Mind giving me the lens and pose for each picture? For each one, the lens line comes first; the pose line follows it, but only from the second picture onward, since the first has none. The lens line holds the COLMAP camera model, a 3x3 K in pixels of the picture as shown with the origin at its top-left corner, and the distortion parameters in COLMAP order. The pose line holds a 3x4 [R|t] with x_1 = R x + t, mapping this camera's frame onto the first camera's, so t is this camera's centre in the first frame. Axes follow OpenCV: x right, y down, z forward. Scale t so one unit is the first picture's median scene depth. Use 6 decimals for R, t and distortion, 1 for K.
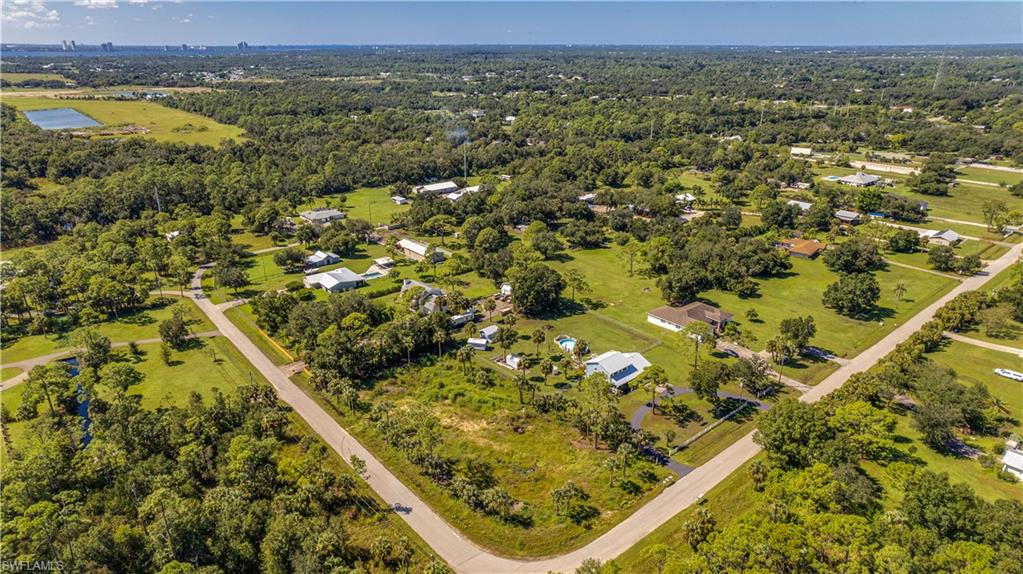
lens RADIAL K [[650.0, 0, 511.5], [0, 650.0, 287.0], [0, 0, 1]] dist [-0.048102, 0.068374]
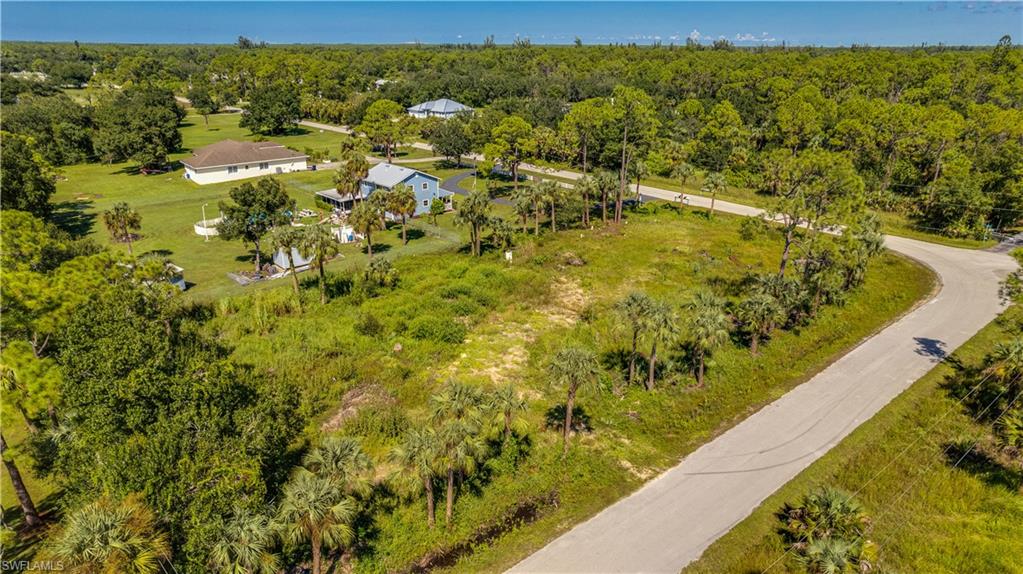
lens RADIAL K [[652.1, 0, 516.5], [0, 652.1, 304.1], [0, 0, 1]] dist [-0.045192, 0.065741]
pose [[-0.007648, -0.374286, 0.927282, -0.562255], [0.345965, 0.869051, 0.353635, 0.066777], [-0.938216, 0.323512, 0.122844, 1.202658]]
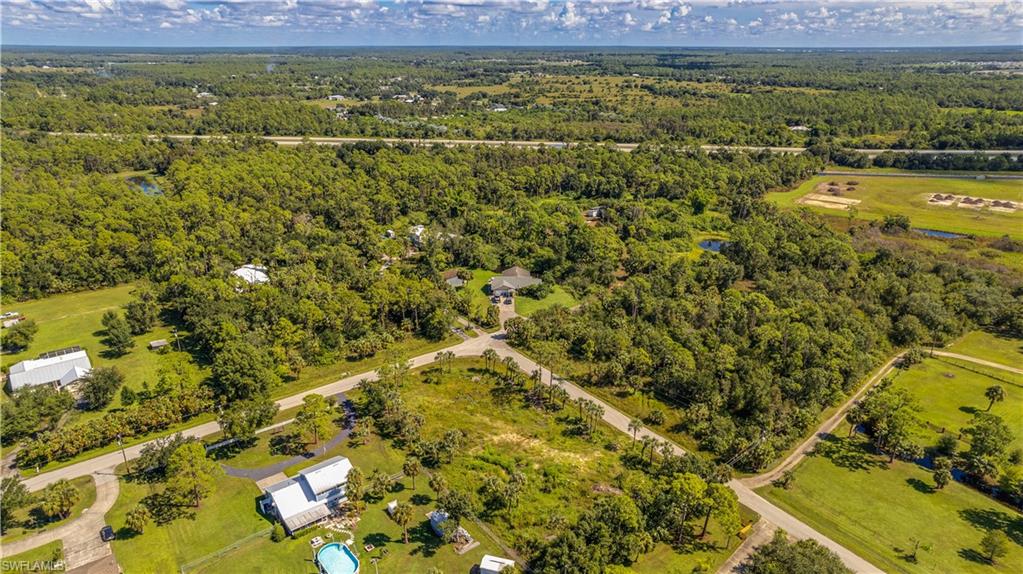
lens RADIAL K [[662.5, 0, 486.2], [0, 662.5, 287.3], [0, 0, 1]] dist [0.003848, 0.001389]
pose [[-0.996098, -0.022656, 0.085297, -0.132209], [0.039291, 0.751577, 0.658474, -0.765801], [-0.079026, 0.659256, -0.747754, 1.964905]]
